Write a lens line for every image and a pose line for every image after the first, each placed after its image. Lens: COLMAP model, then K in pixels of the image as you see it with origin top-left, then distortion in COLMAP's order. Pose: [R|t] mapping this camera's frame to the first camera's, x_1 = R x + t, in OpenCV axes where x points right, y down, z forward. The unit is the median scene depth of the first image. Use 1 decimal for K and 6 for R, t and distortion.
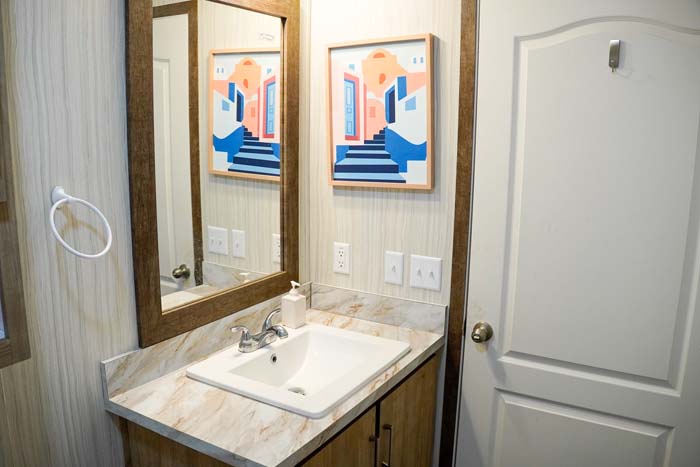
lens RADIAL K [[568.2, 0, 326.2], [0, 568.2, 232.5], [0, 0, 1]] dist [-0.002644, -0.000254]
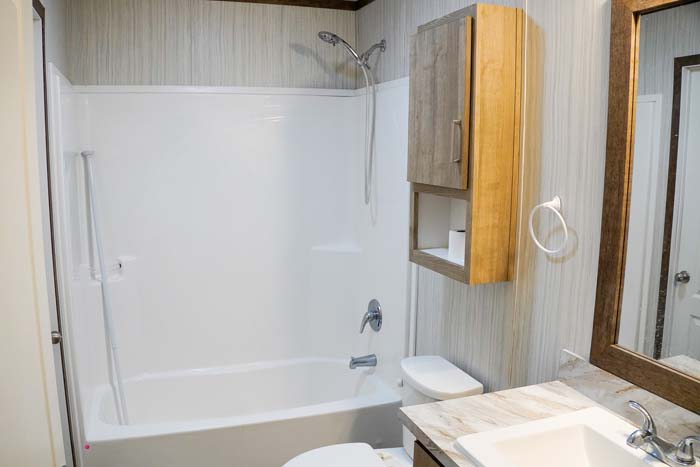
lens RADIAL K [[568.2, 0, 326.2], [0, 568.2, 232.5], [0, 0, 1]] dist [-0.002644, -0.000254]
pose [[-0.622764, 0.111228, -0.774464, 0.798072], [-0.130481, 0.961218, 0.242972, -0.228915], [0.771453, 0.252367, -0.584098, 1.212959]]
